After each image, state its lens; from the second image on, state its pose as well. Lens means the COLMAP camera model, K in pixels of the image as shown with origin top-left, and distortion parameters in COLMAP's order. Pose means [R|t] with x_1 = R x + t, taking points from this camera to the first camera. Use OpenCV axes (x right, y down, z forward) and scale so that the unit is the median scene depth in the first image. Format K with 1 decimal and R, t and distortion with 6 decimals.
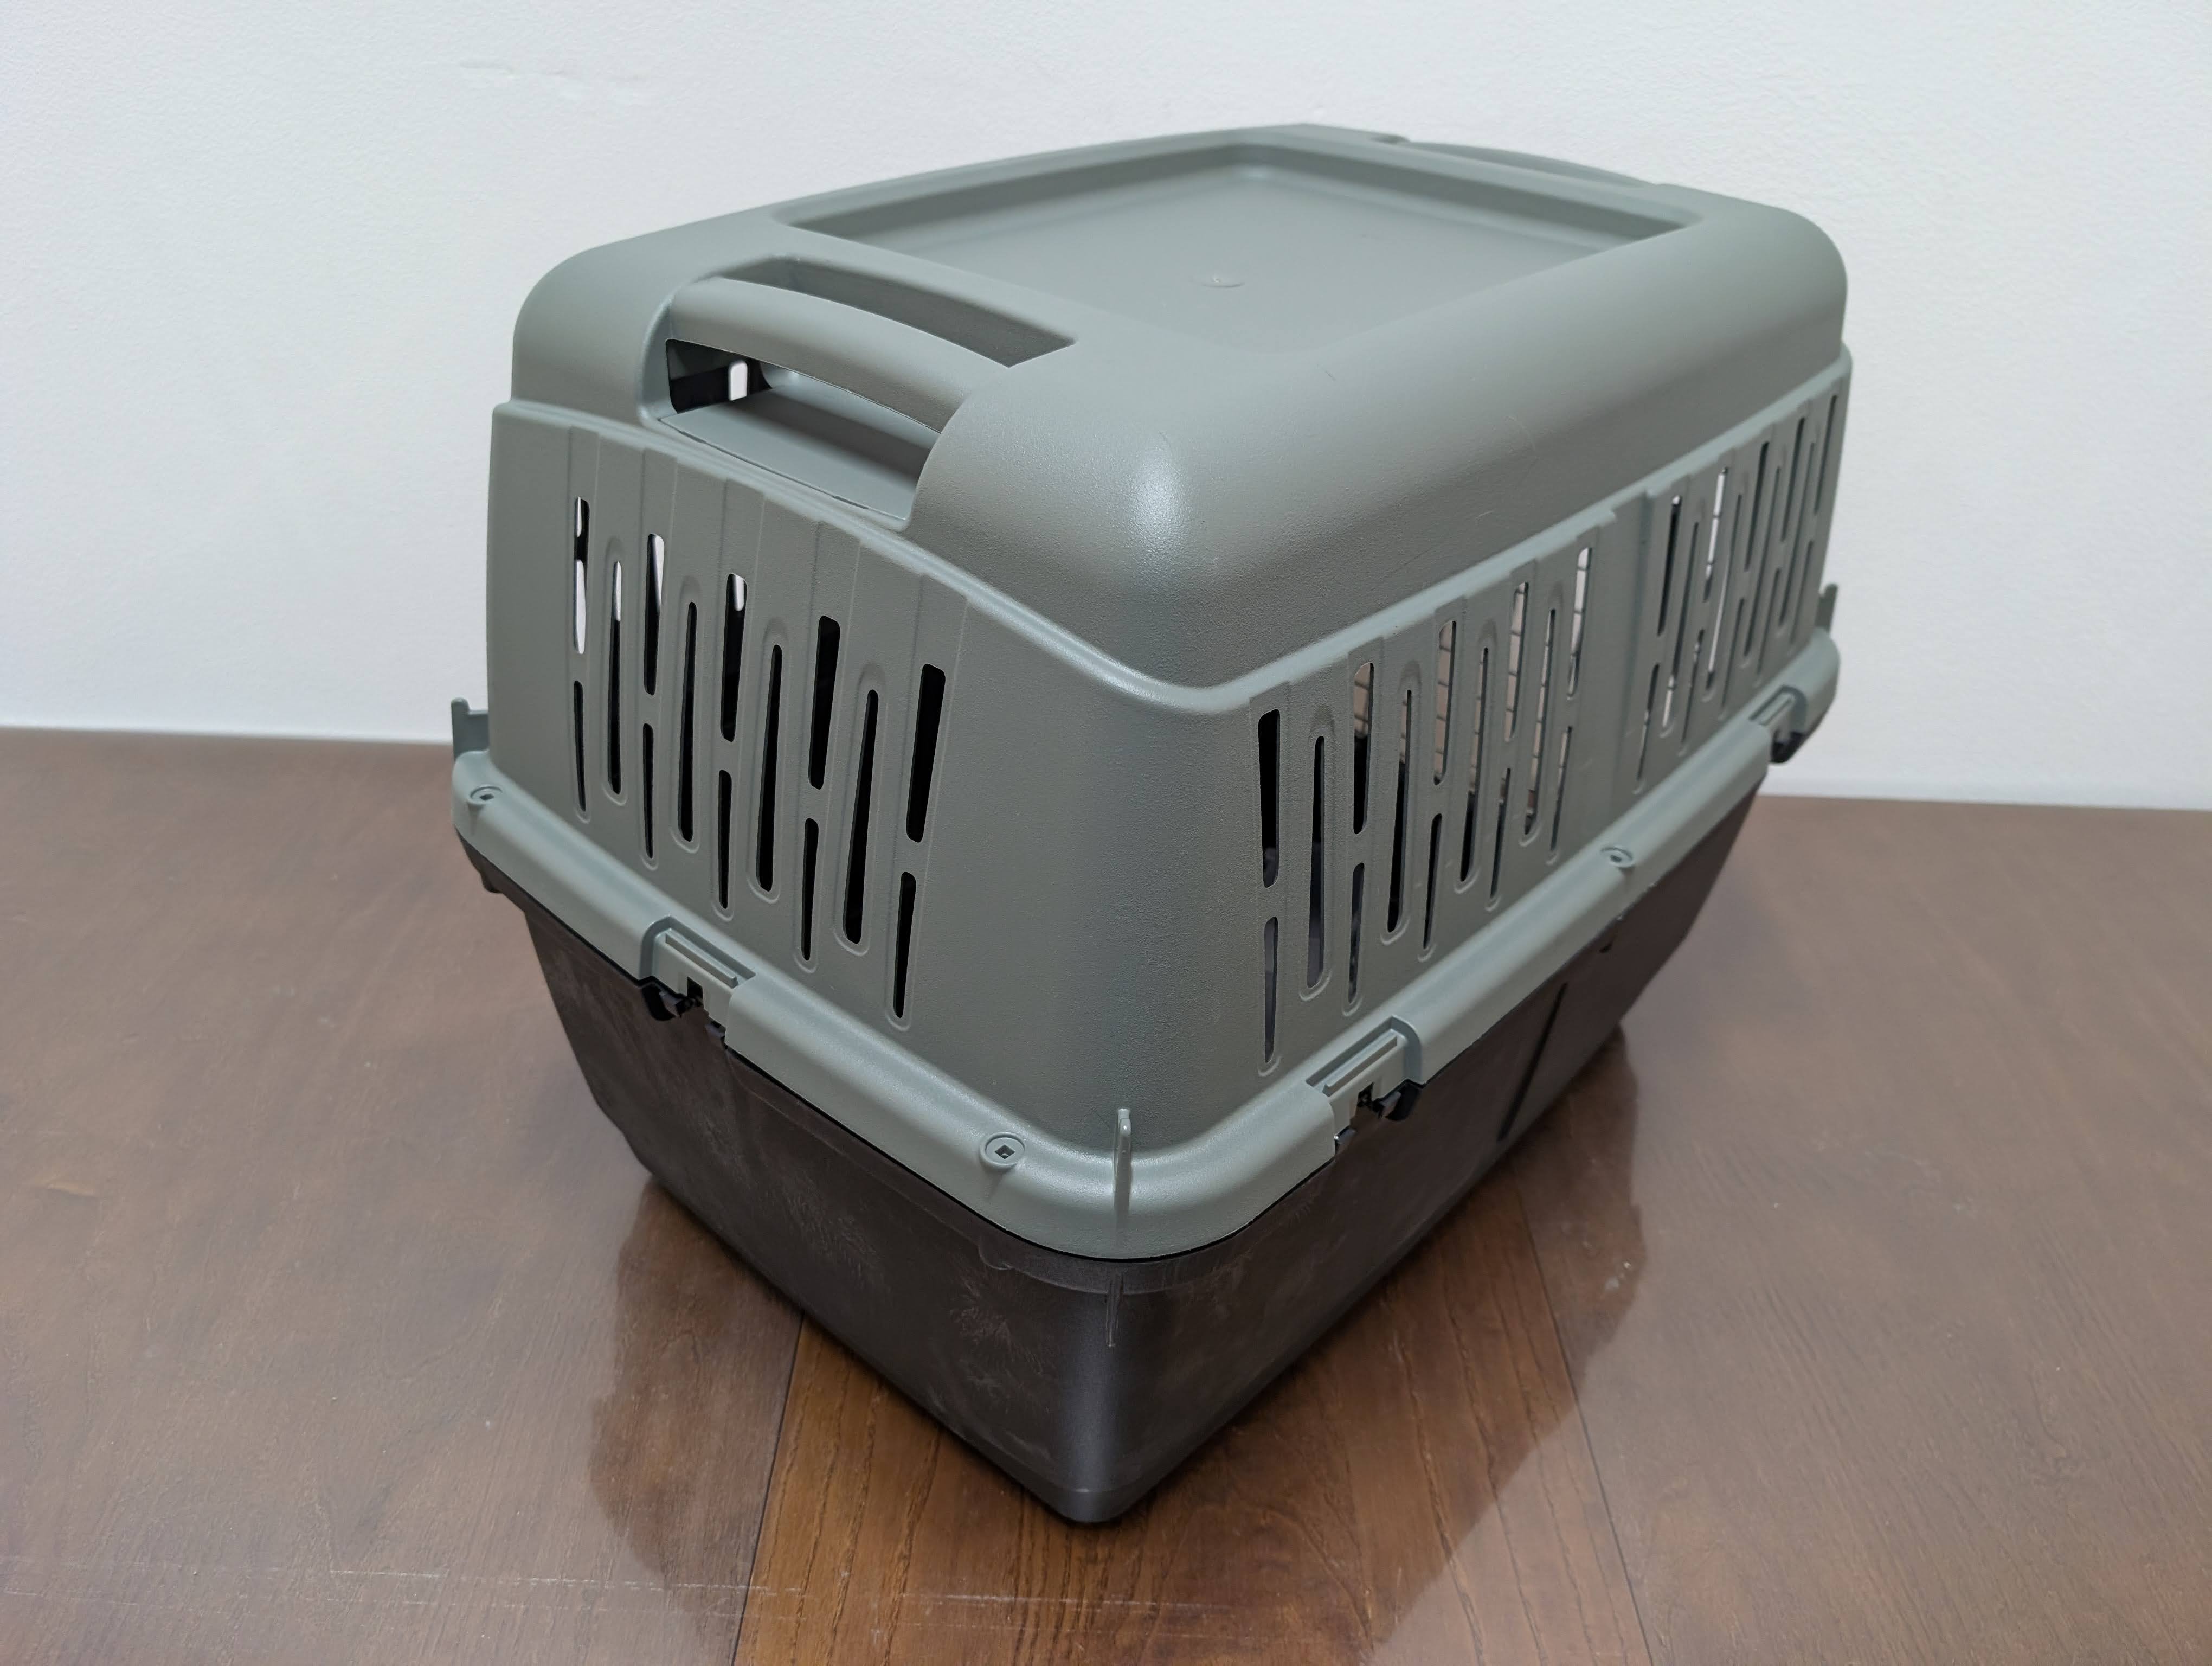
lens RADIAL K [[1591.2, 0, 1093.5], [0, 1591.2, 831.8], [0, 0, 1]] dist [0.004464, 0.001012]
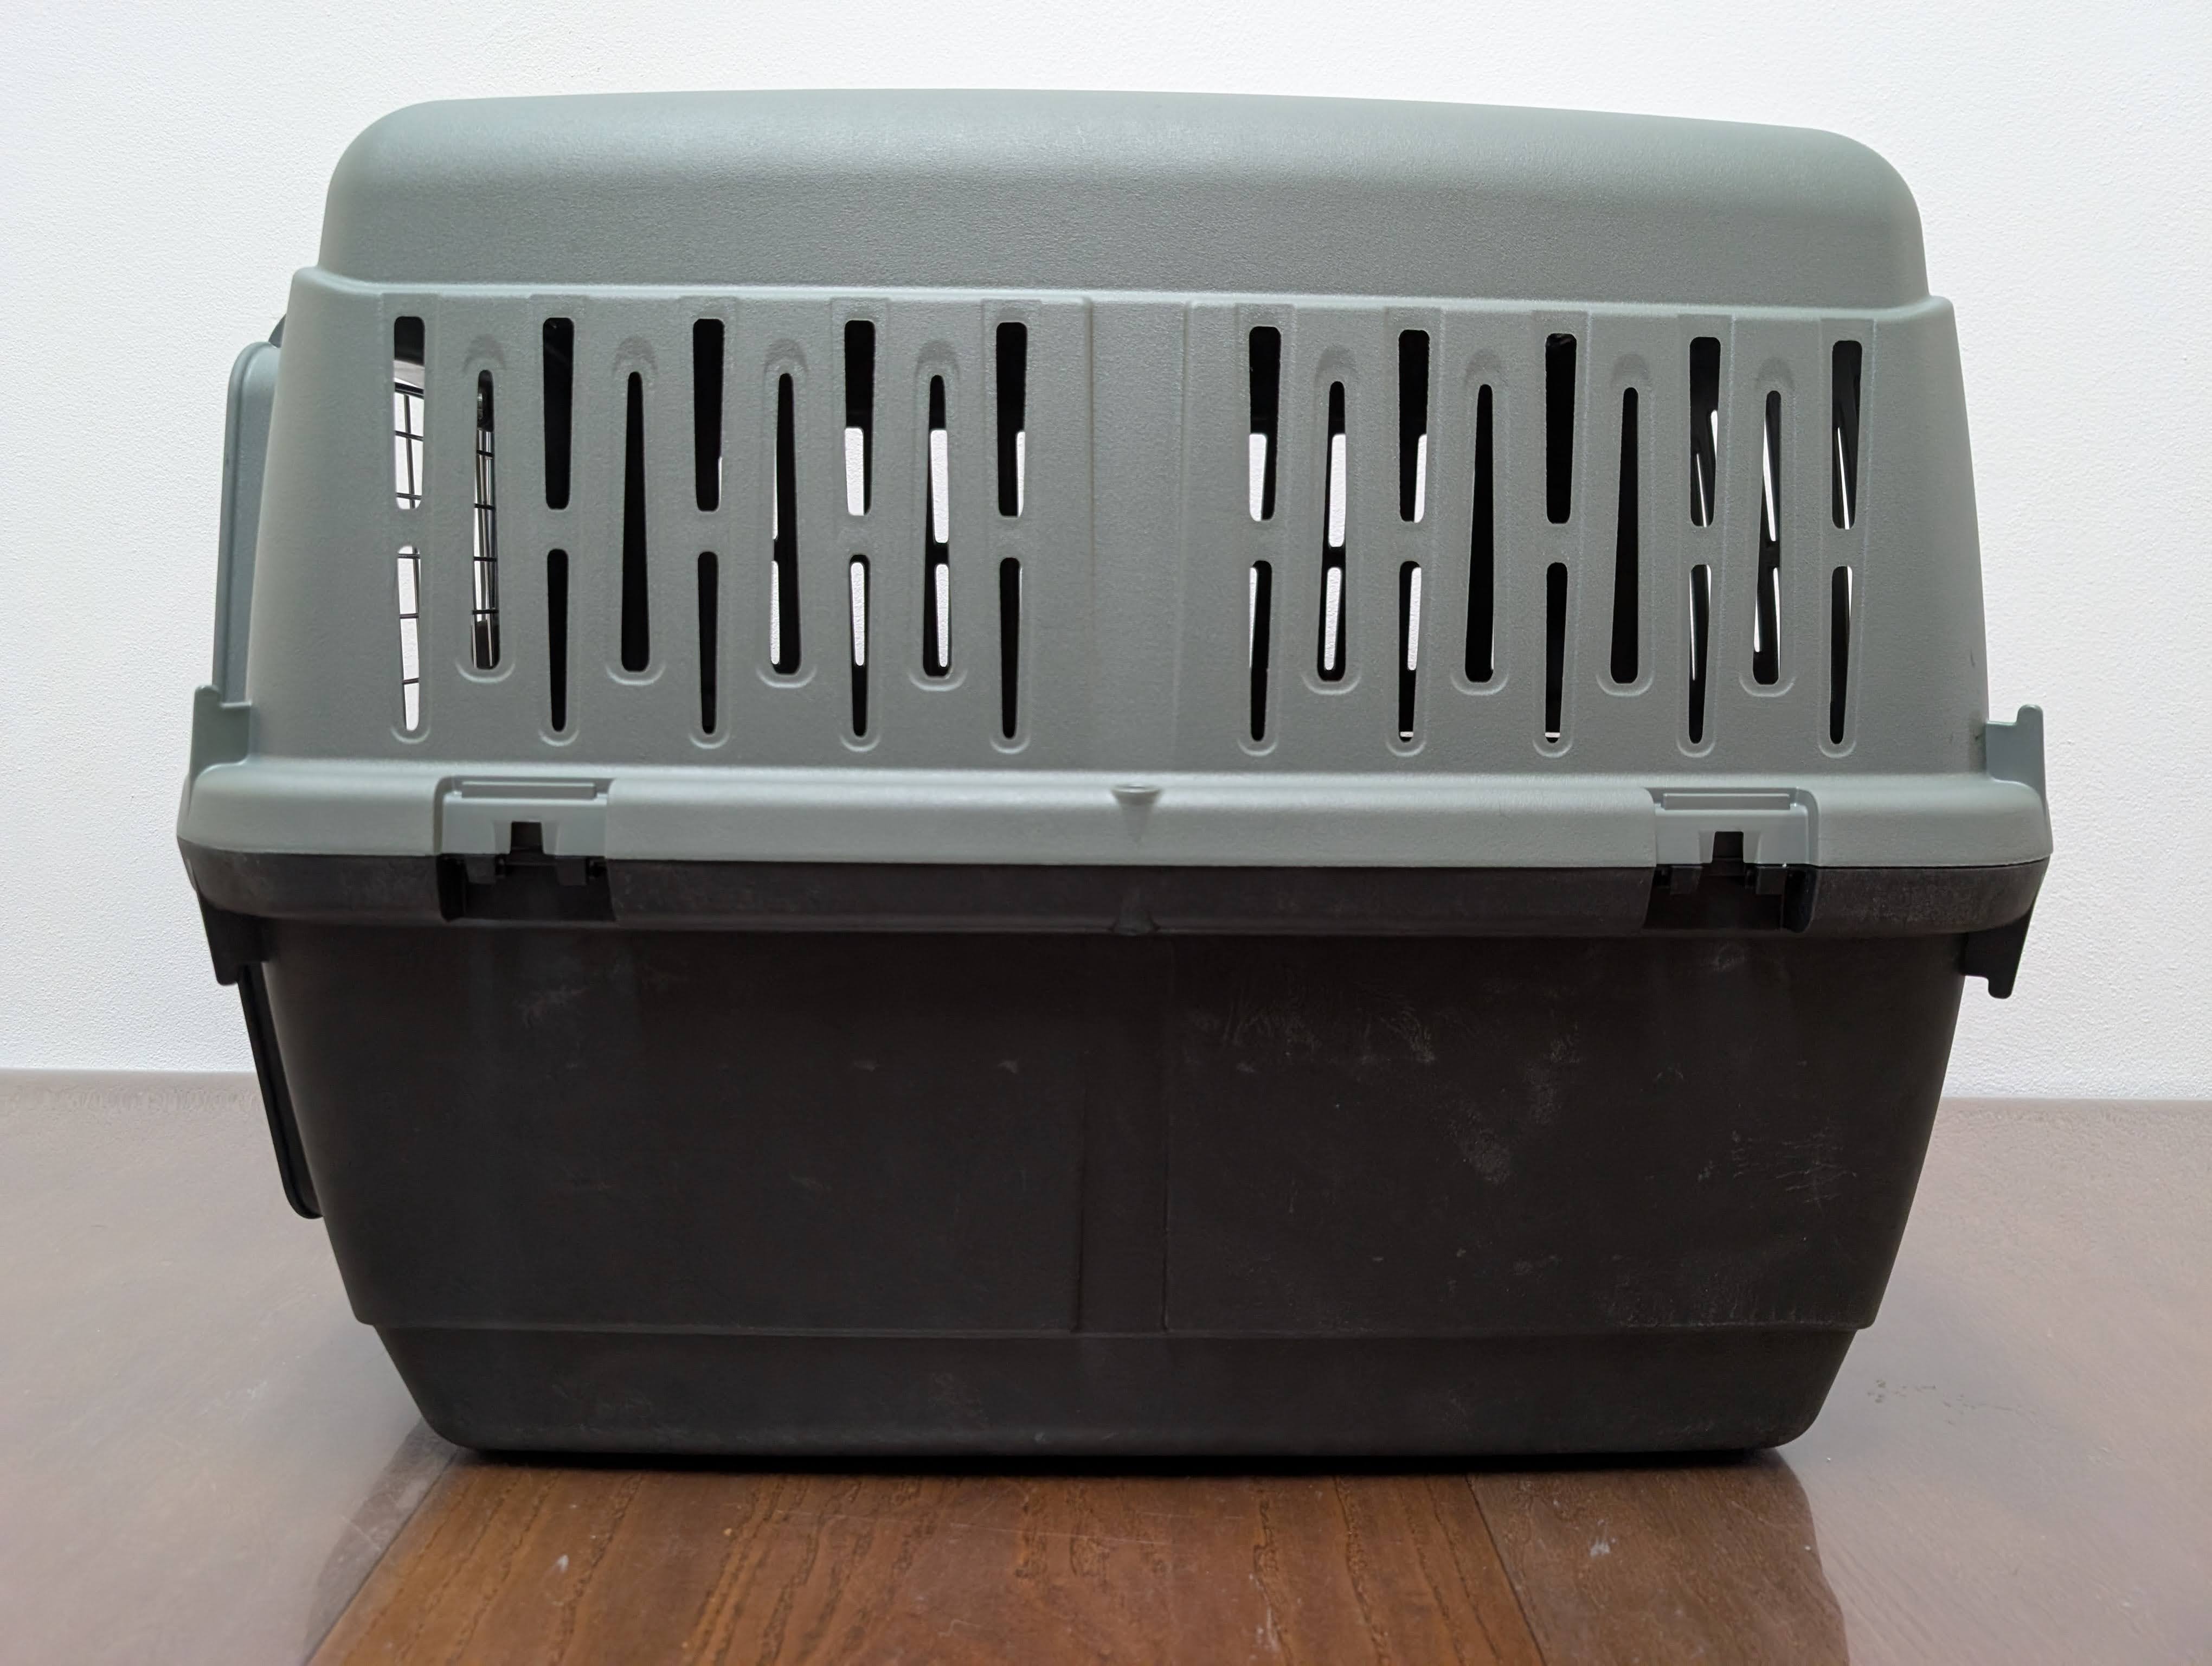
lens RADIAL K [[1591.2, 0, 1083.8], [0, 1591.2, 831.9], [0, 0, 1]] dist [0.004464, 0.001012]
pose [[0.999698, -0.023053, 0.008527, 0.125629], [0.024531, 0.913801, -0.405421, 0.309023], [0.001554, 0.405507, 0.914090, 0.305742]]
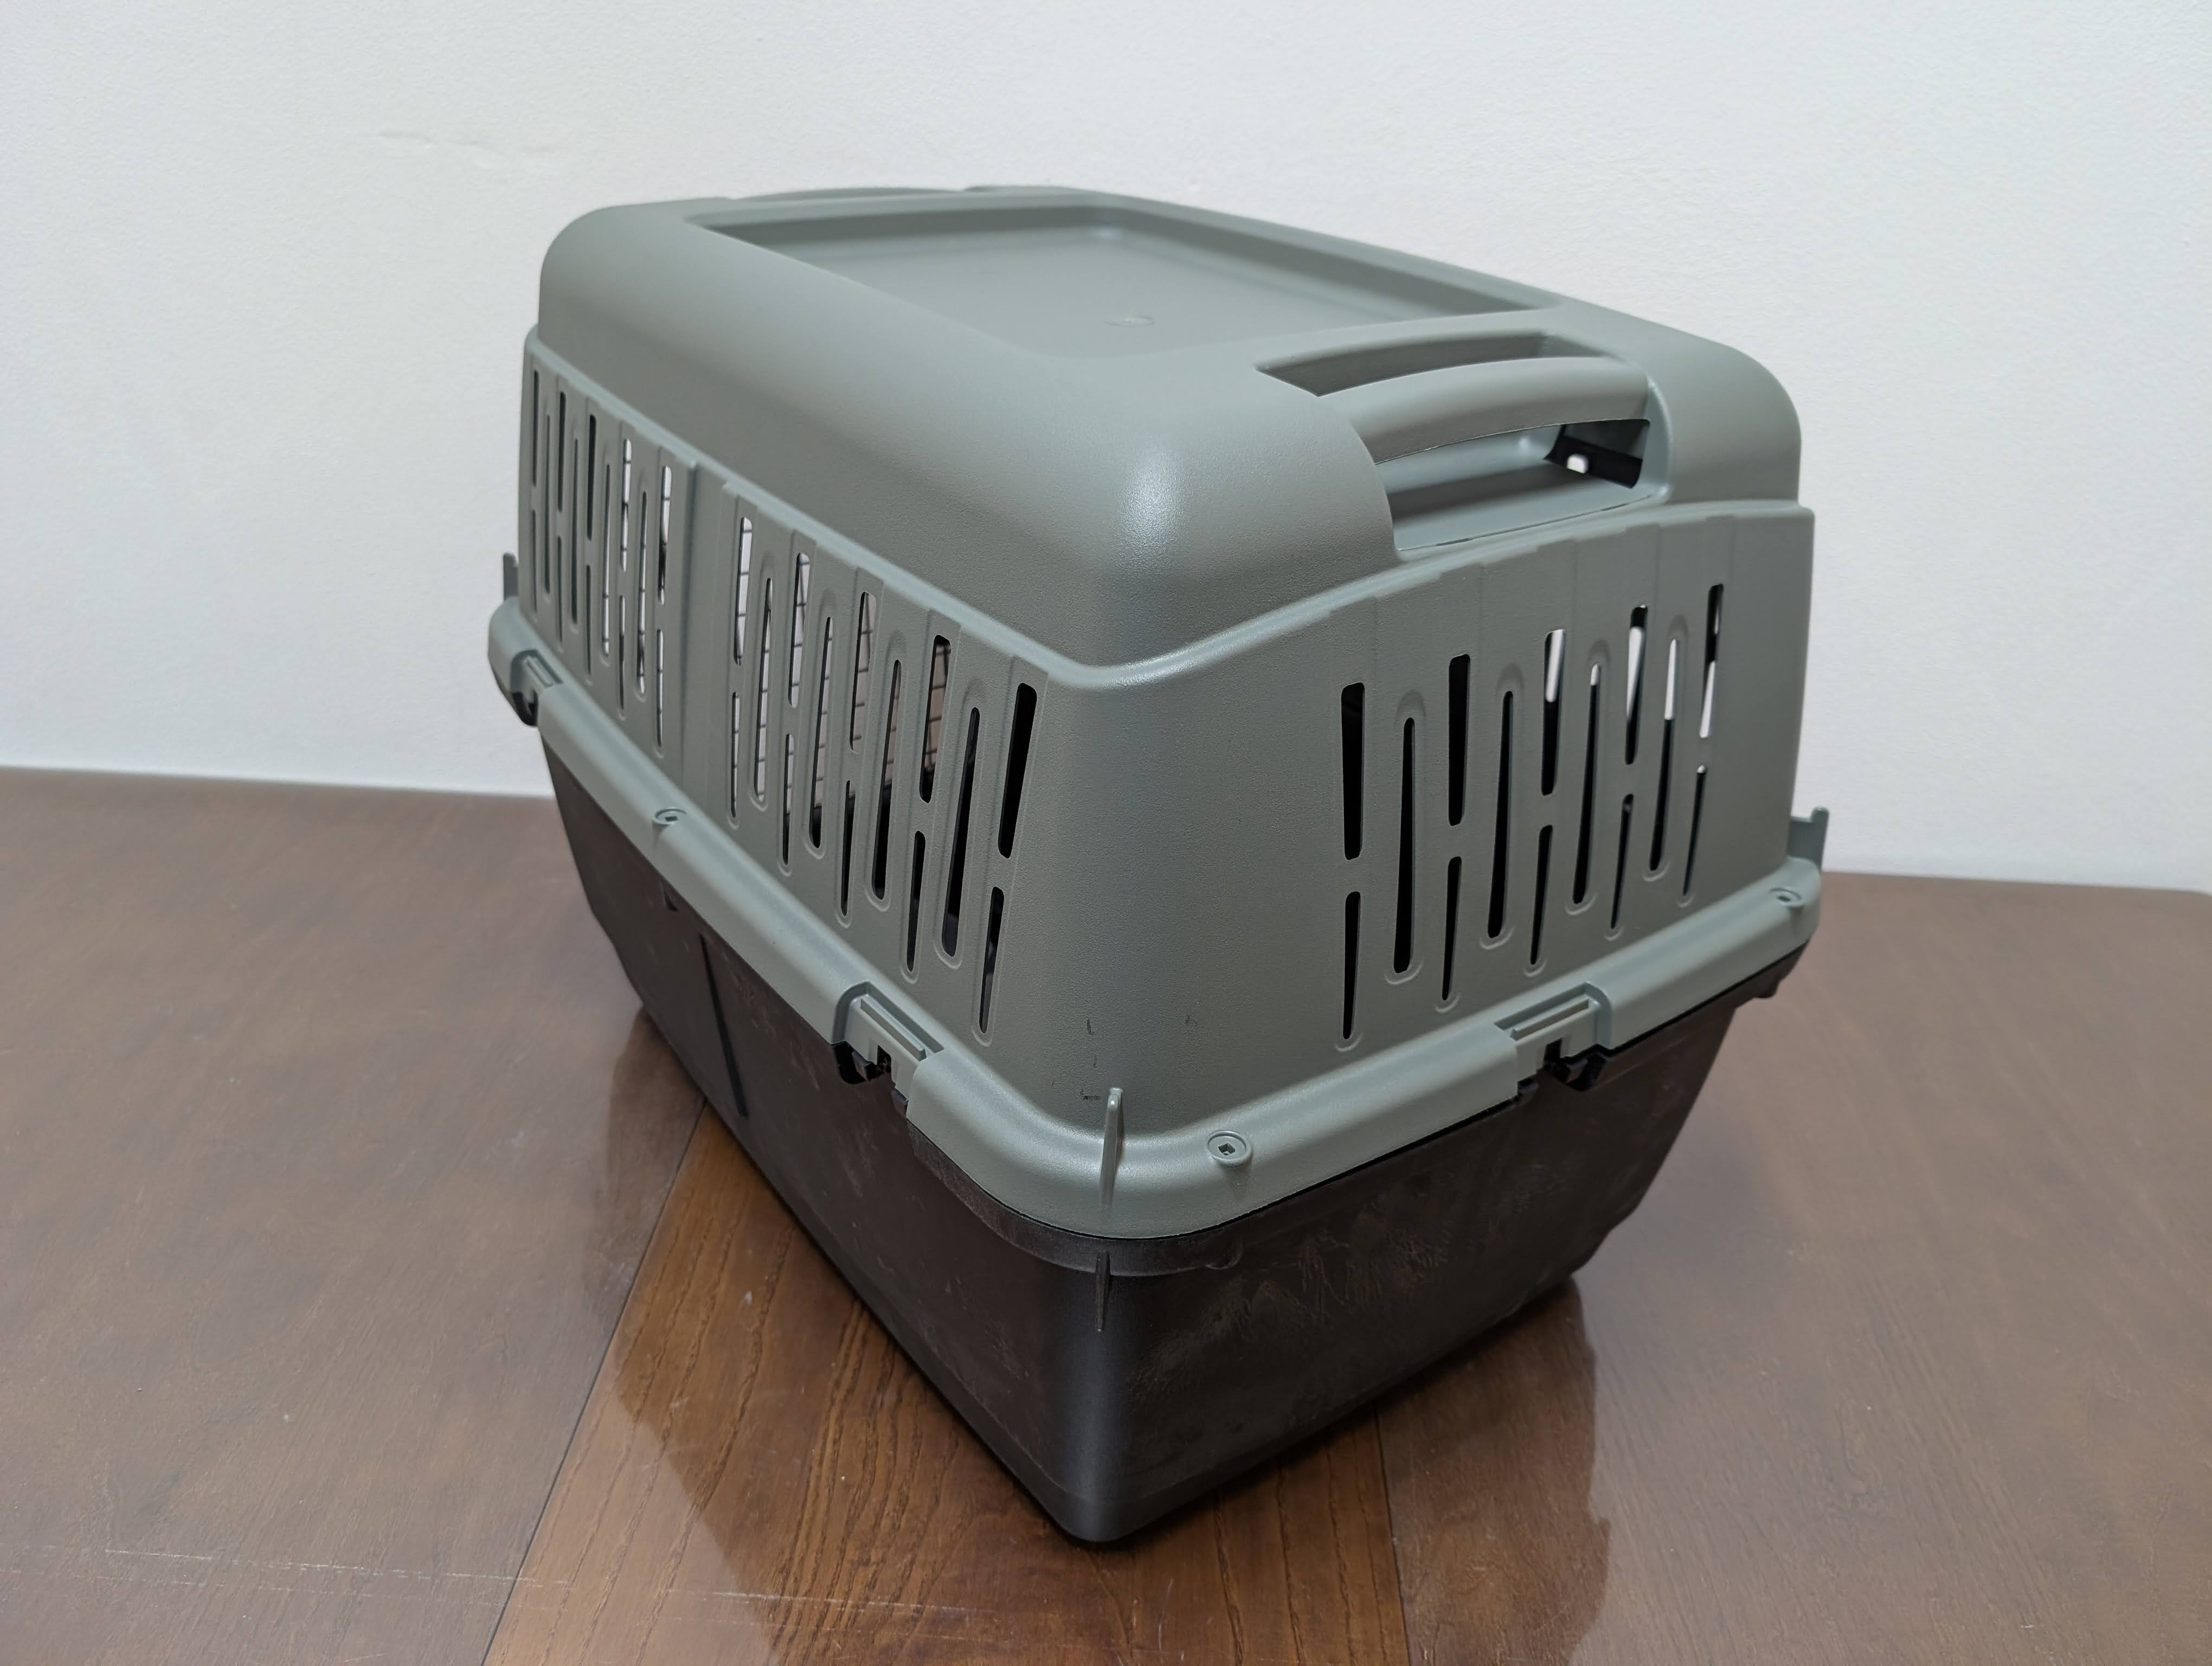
lens RADIAL K [[1591.2, 0, 1098.3], [0, 1591.2, 847.9], [0, 0, 1]] dist [0.004464, 0.001012]
pose [[0.999660, 0.018888, -0.017949, 0.145579], [-0.019957, 0.997914, -0.061389, 0.062872], [0.016752, 0.061726, 0.997953, -0.023209]]
